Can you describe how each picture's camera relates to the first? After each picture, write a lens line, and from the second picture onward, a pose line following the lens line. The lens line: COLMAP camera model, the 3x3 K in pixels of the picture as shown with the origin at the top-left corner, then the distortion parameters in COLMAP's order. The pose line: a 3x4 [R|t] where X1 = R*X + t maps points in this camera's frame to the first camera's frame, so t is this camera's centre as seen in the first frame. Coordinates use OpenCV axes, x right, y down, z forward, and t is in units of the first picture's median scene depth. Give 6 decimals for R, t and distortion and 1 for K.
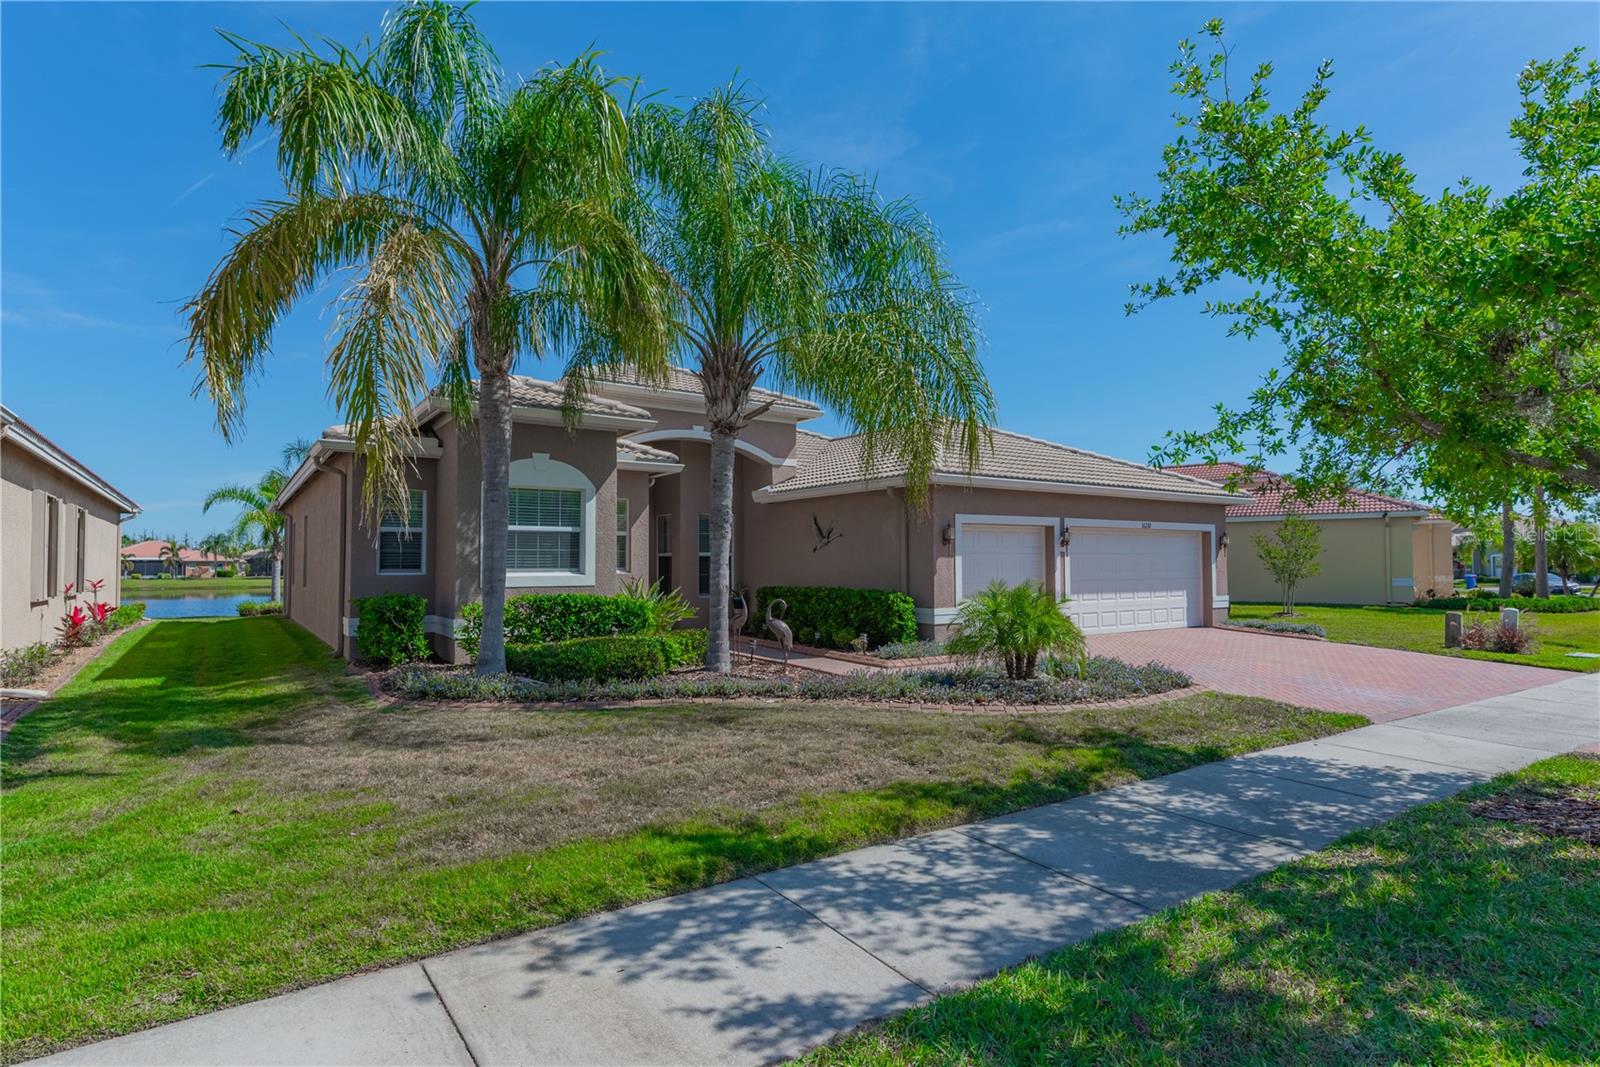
lens RADIAL K [[826.6, 0, 797.5], [0, 826.6, 537.5], [0, 0, 1]] dist [0.002381, 0.000190]
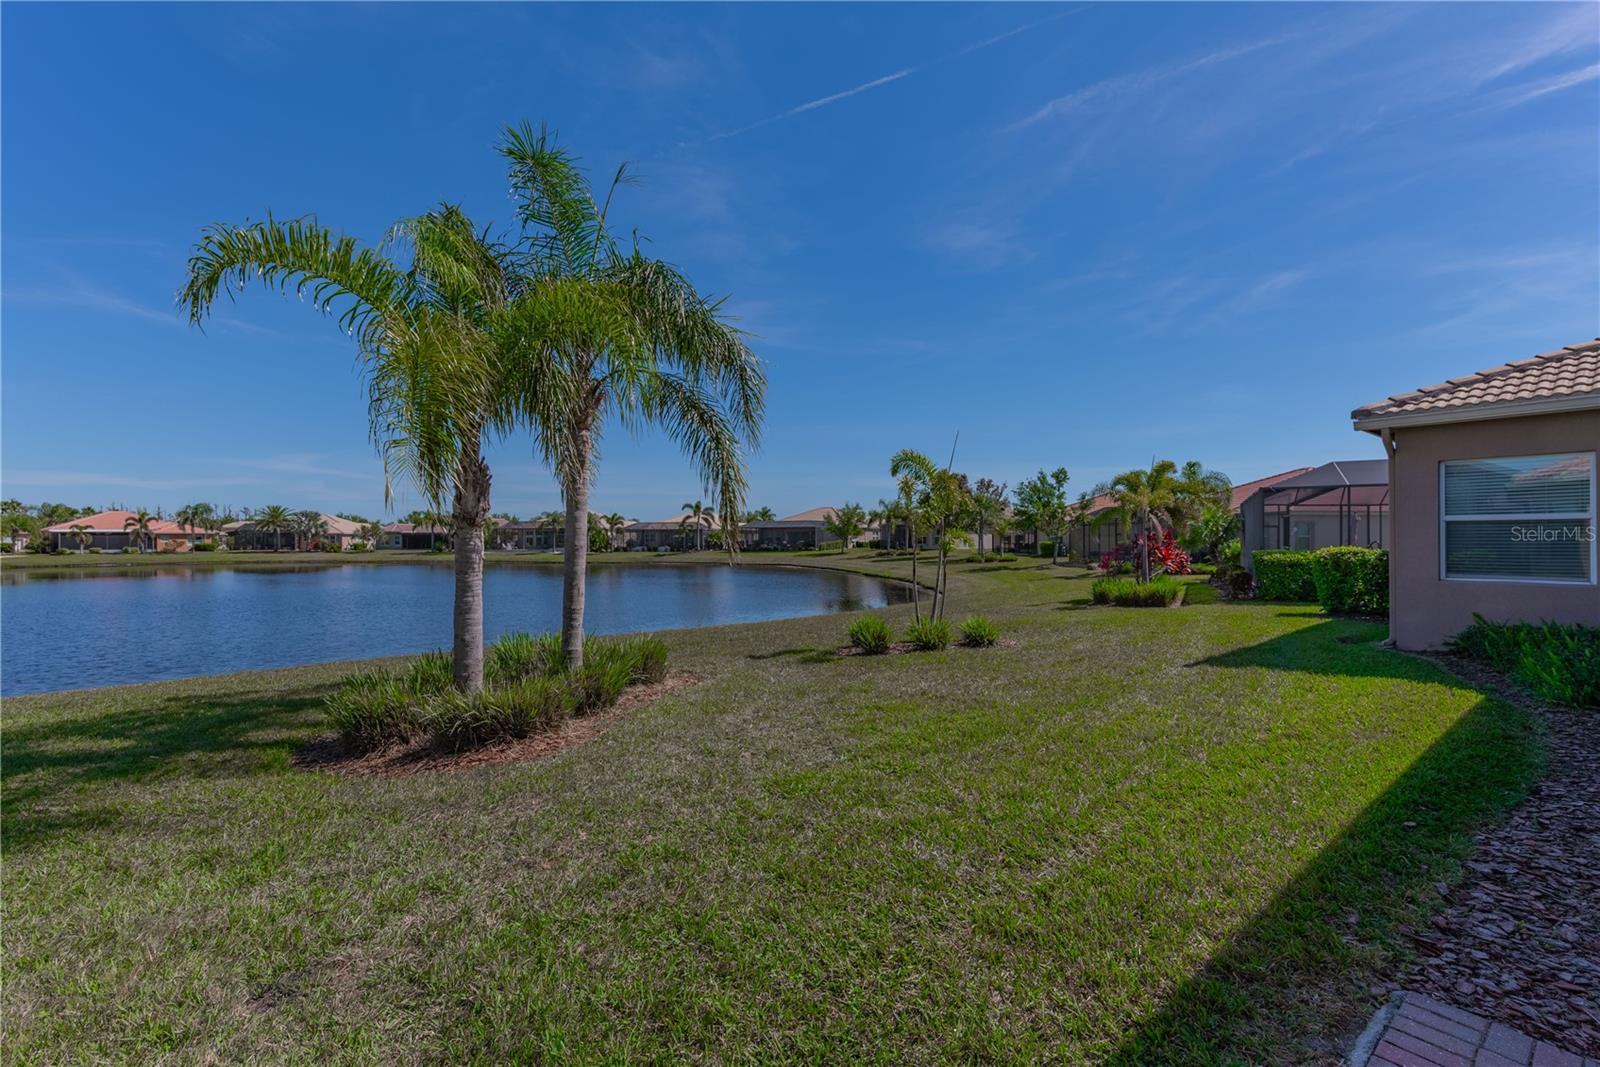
lens RADIAL K [[709.7, 0, 803.9], [0, 709.7, 531.0], [0, 0, 1]] dist [0.002839, 0.000170]
pose [[0.995071, 0.004458, 0.099066, -0.119011], [-0.006539, 0.999765, 0.020689, 0.005302], [-0.098950, -0.021235, 0.994866, 0.165017]]
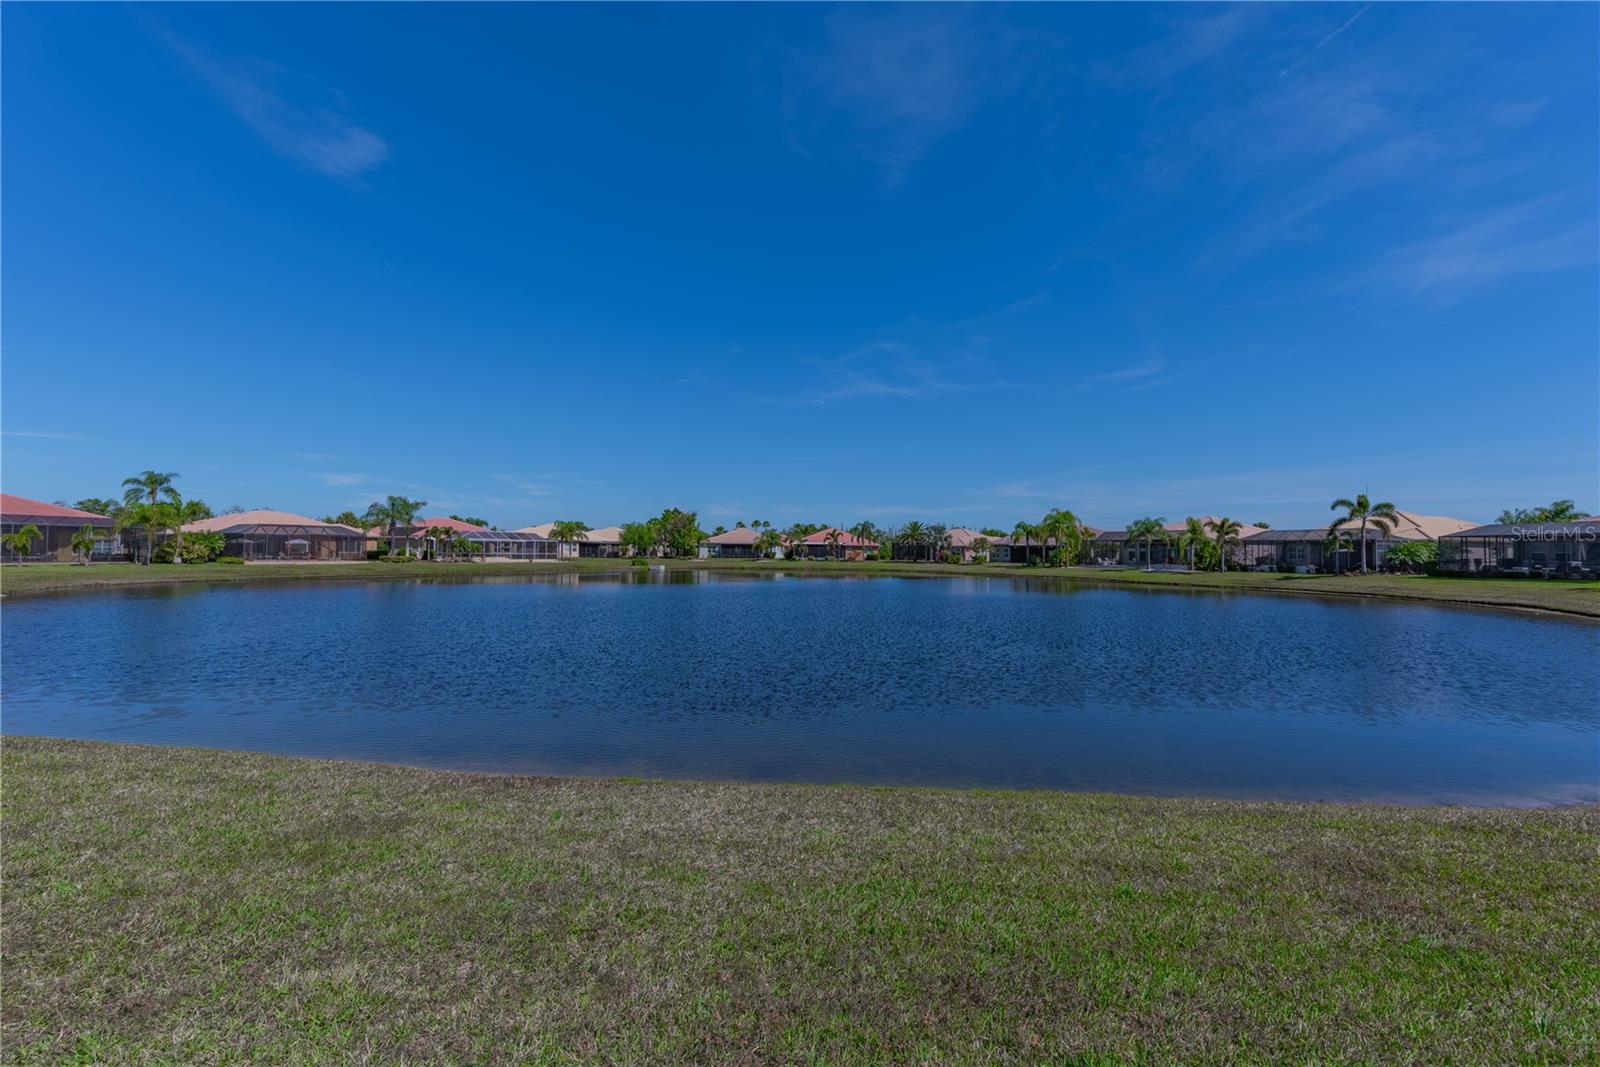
lens RADIAL K [[709.7, 0, 802.0], [0, 709.7, 541.7], [0, 0, 1]] dist [0.002839, 0.000170]
pose [[0.600061, 0.000364, -0.799954, 0.008621], [0.011943, 0.999884, 0.009413, 0.013128], [0.799865, -0.015202, 0.599987, 0.362290]]
